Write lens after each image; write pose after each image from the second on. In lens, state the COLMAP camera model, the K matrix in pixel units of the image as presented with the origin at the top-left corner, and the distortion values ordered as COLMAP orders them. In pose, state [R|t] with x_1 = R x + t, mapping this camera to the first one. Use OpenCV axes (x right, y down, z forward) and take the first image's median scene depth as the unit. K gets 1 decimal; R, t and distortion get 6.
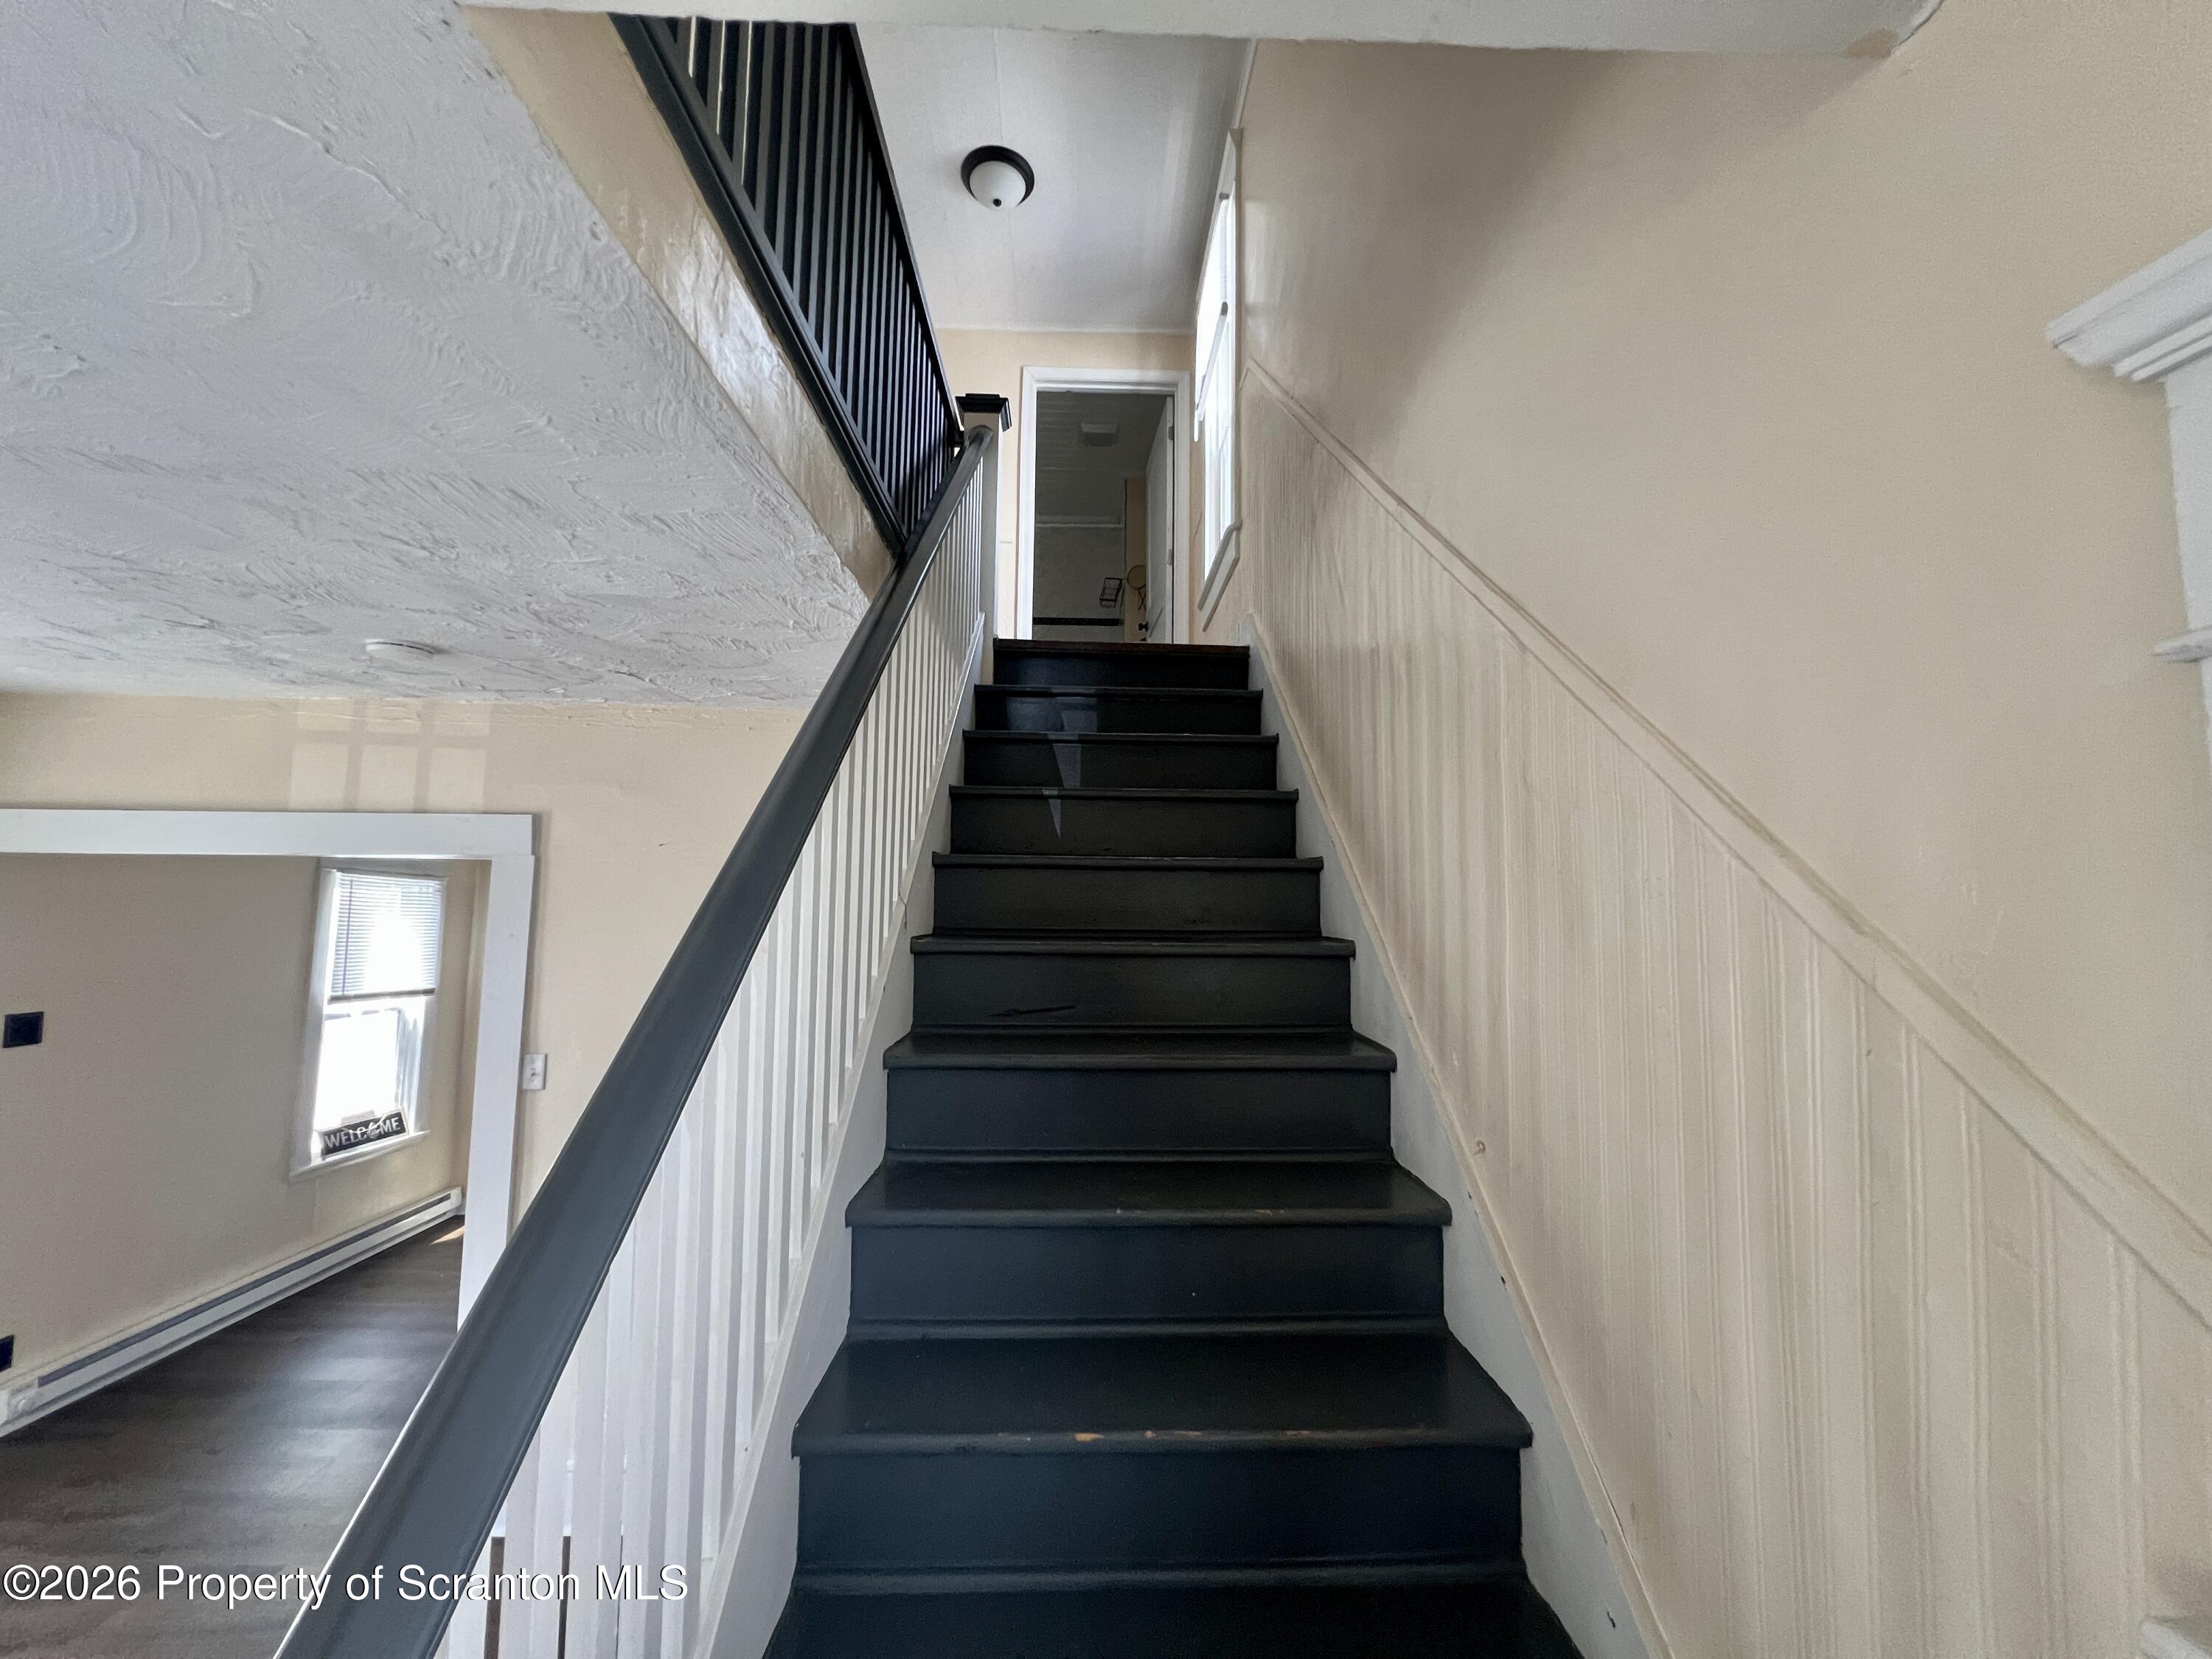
lens RADIAL K [[881.0, 0, 1102.2], [0, 881.0, 829.3], [0, 0, 1]] dist [-0.001081, 0.000393]
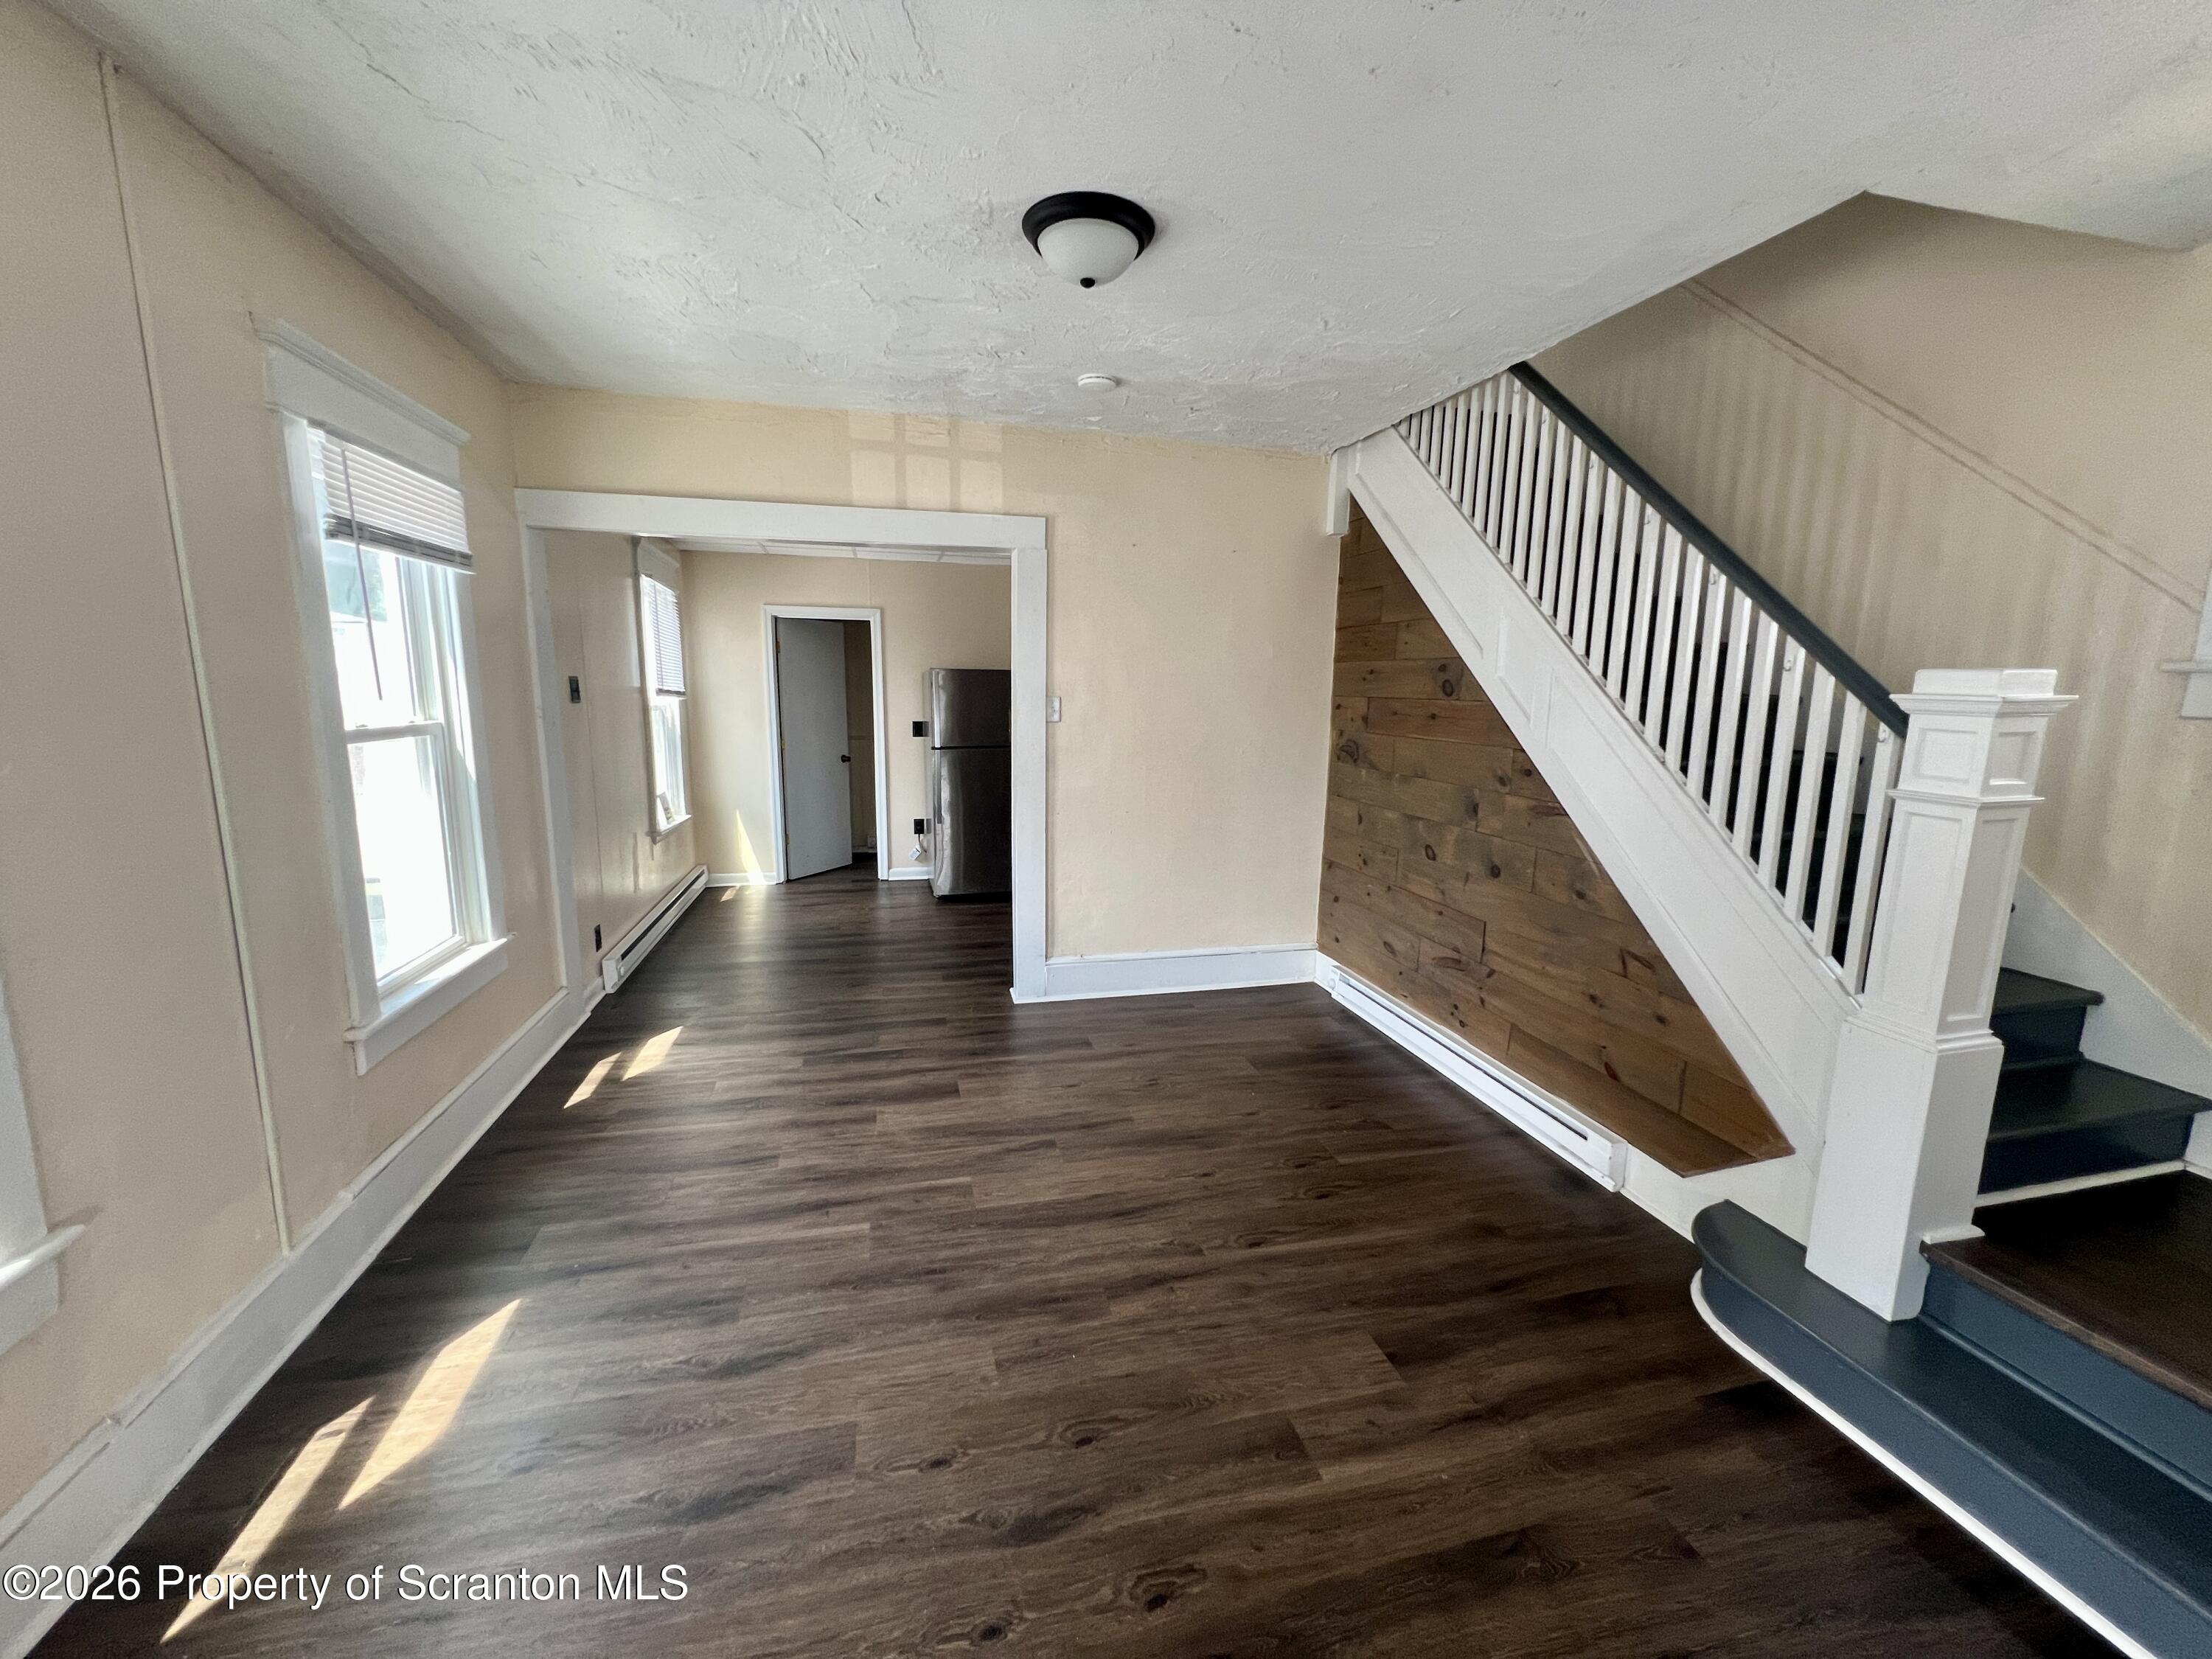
lens RADIAL K [[881.0, 0, 1102.2], [0, 881.0, 829.3], [0, 0, 1]] dist [-0.001081, 0.000393]
pose [[0.976241, -0.035088, 0.213826, -0.858499], [-0.020381, 0.967558, 0.251826, 0.101660], [-0.215726, -0.250201, 0.943855, -0.394162]]
